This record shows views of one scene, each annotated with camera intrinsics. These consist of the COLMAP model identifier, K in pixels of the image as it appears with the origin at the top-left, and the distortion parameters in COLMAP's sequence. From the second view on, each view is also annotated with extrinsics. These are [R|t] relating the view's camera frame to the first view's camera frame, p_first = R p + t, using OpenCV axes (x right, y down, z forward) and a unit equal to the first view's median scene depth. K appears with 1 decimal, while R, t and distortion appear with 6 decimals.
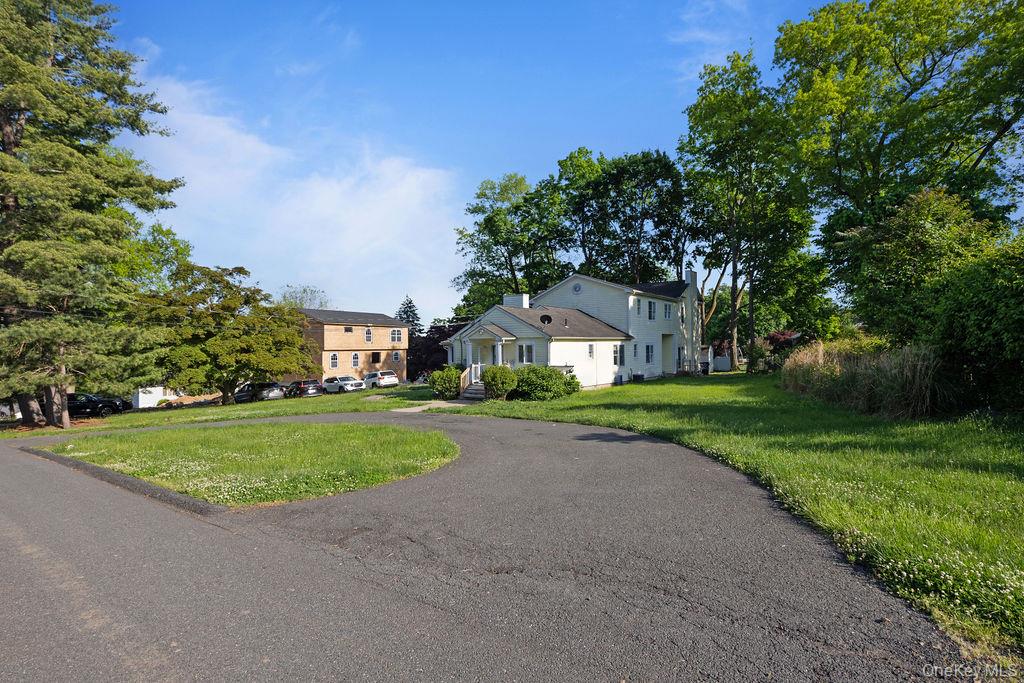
lens RADIAL K [[496.5, 0, 516.1], [0, 496.5, 351.3], [0, 0, 1]] dist [0.000765, -0.003745]
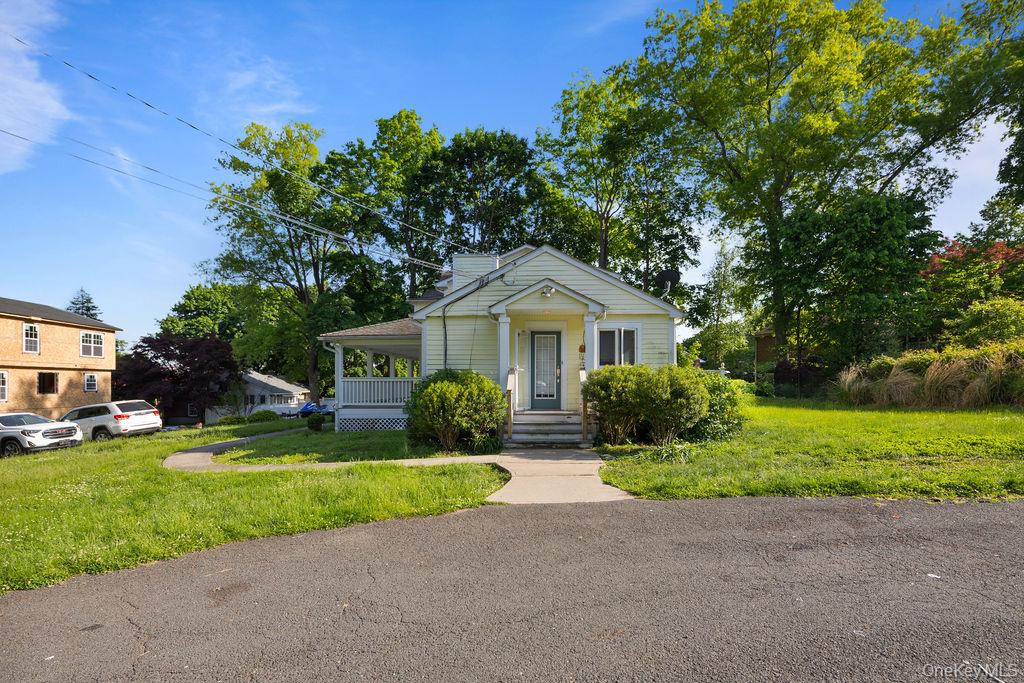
lens RADIAL K [[496.5, 0, 512.1], [0, 496.5, 383.1], [0, 0, 1]] dist [0.000765, -0.003745]
pose [[0.838556, 0.009013, 0.544741, -0.230370], [0.001472, 0.999822, -0.018809, 0.033991], [-0.544813, 0.016574, 0.838394, 0.437815]]
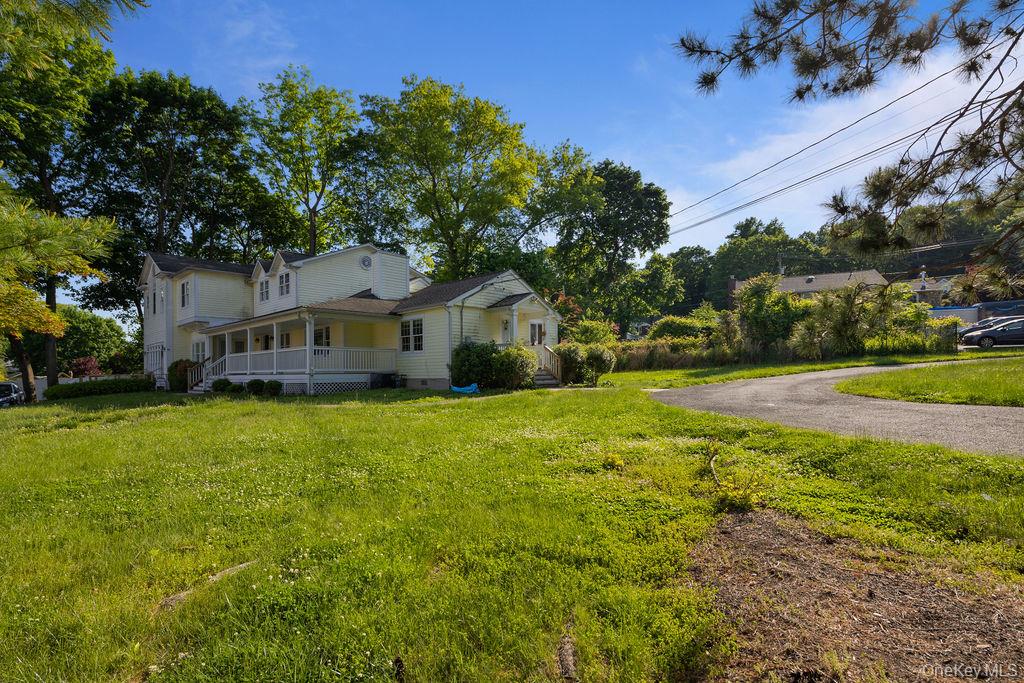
lens RADIAL K [[496.5, 0, 511.9], [0, 496.5, 373.6], [0, 0, 1]] dist [0.000765, -0.003745]
pose [[0.126567, 0.010930, 0.991898, -0.574717], [0.019103, 0.999727, -0.013454, 0.057908], [-0.991774, 0.020651, 0.126324, 0.637185]]
